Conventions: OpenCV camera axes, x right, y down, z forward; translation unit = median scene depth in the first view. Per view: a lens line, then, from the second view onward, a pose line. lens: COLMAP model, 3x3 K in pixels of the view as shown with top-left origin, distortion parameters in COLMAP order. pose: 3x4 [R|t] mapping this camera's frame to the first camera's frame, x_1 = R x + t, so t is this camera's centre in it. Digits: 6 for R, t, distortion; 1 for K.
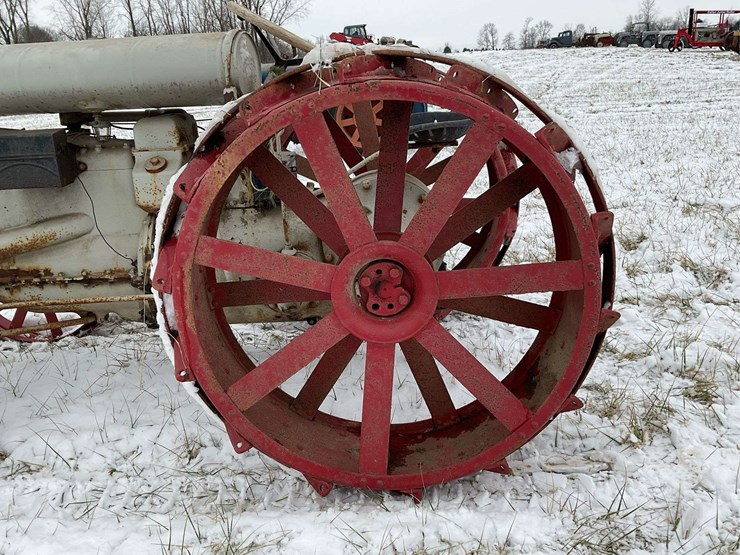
lens RADIAL K [[694.0, 0, 366.0], [0, 694.0, 278.1], [0, 0, 1]] dist [0.103877, -0.211313]
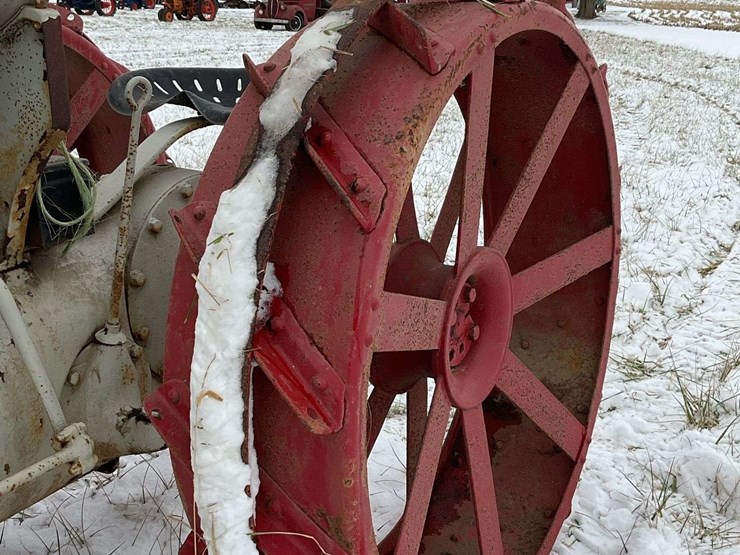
lens RADIAL K [[925.0, 0, 370.0], [0, 925.0, 277.5], [0, 0, 1]] dist [0.202218, -0.430811]
pose [[0.497208, -0.193779, 0.845715, -0.603235], [0.232047, 0.968932, 0.085588, -0.097598], [-0.836025, 0.153691, 0.526726, 0.489362]]
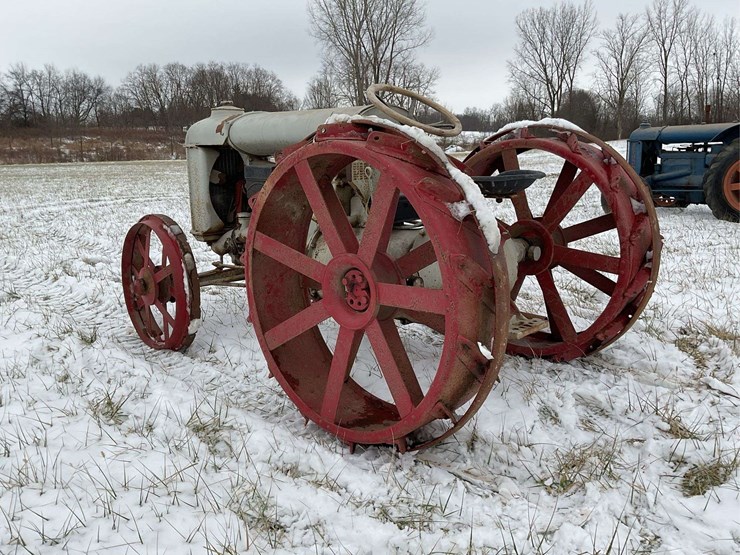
lens RADIAL K [[630.4, 0, 353.5], [0, 630.4, 277.1], [0, 0, 1]] dist [-0.002535, -0.012646]
pose [[0.733995, 0.178456, -0.655290, 0.668289], [-0.214513, 0.976385, 0.025622, -0.031672], [0.644387, 0.121762, 0.754943, 0.048691]]
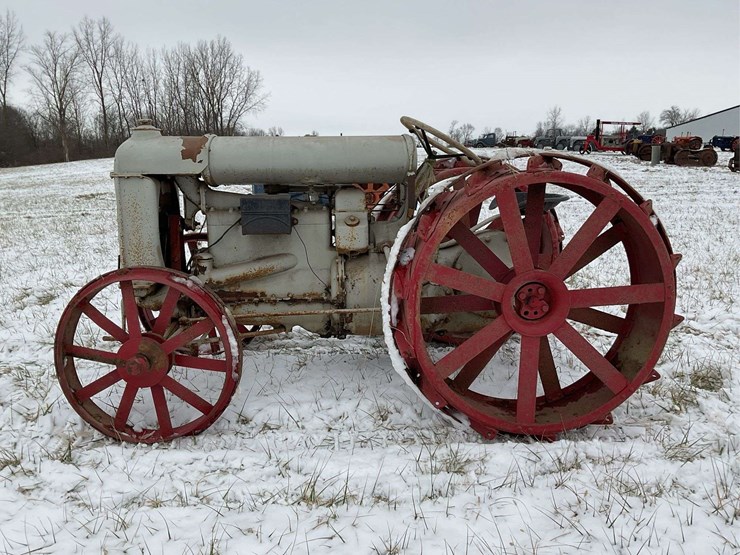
lens RADIAL K [[629.4, 0, 370.0], [0, 629.4, 277.5], [0, 0, 1]] dist [0.083881, -0.161156]
pose [[0.995581, 0.024316, 0.090699, -0.376179], [-0.014762, 0.994409, -0.104557, 0.093353], [-0.092735, 0.102756, 0.990374, -0.300855]]
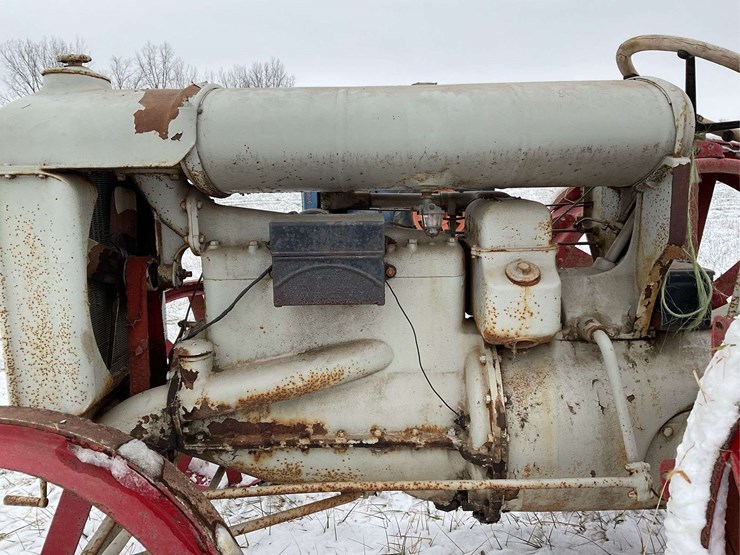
lens RADIAL K [[615.9, 0, 369.0], [0, 615.9, 279.0], [0, 0, 1]] dist [0.079923, -0.138706]
pose [[0.999446, 0.030287, 0.013787, -0.444347], [-0.028402, 0.992262, -0.120867, -0.082876], [-0.017341, 0.120409, 0.992573, 0.435975]]
